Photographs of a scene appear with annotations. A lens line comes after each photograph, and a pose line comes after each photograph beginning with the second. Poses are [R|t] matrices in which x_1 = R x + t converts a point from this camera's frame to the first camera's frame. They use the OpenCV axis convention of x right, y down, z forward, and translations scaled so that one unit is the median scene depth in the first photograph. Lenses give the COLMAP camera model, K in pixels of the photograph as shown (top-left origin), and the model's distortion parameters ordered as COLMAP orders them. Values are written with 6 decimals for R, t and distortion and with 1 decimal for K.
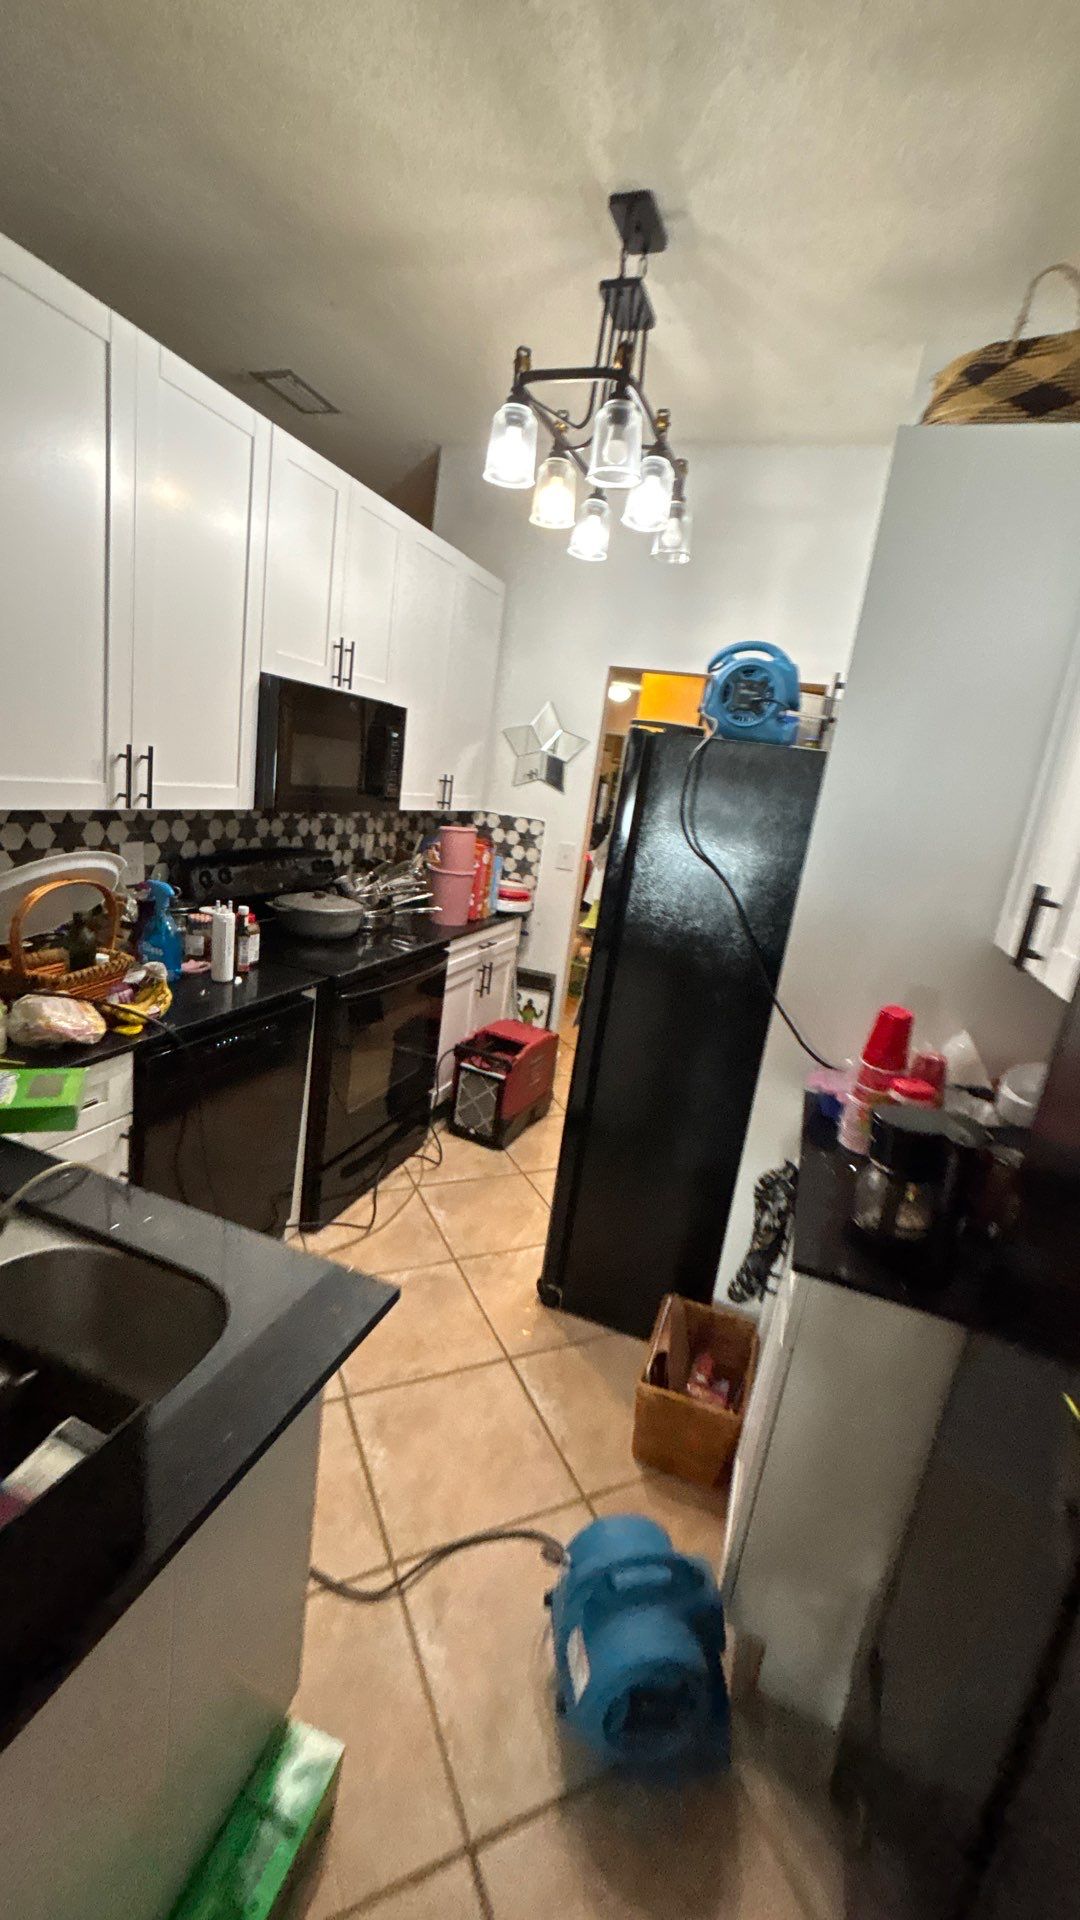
lens RADIAL K [[771.7, 0, 540.0], [0, 771.7, 960.0], [0, 0, 1]] dist [0.000170, 0.000231]
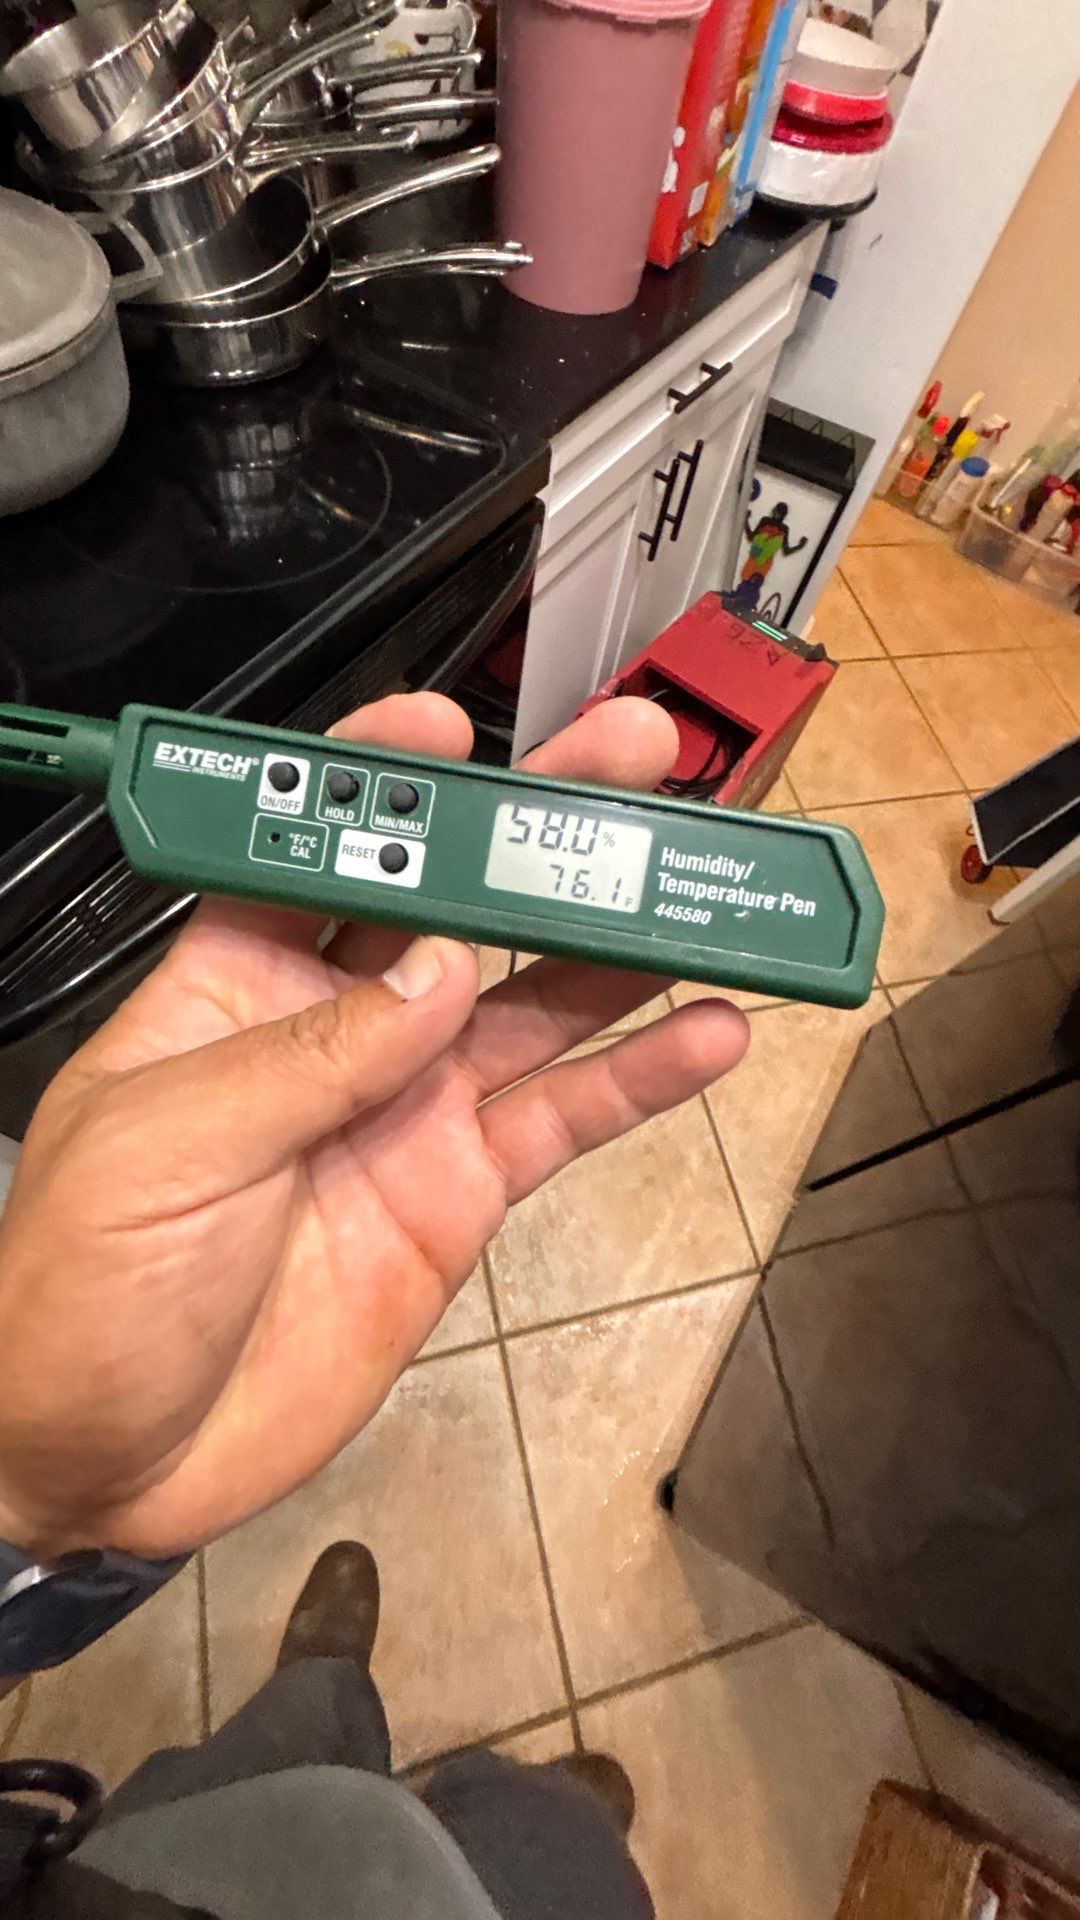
lens RADIAL K [[771.7, 0, 540.0], [0, 771.7, 960.0], [0, 0, 1]] dist [0.000170, 0.000231]
pose [[0.977717, 0.179784, -0.108382, -0.052116], [-0.042862, 0.676376, 0.735308, -0.079338], [0.205503, -0.714278, 0.669010, 0.586783]]
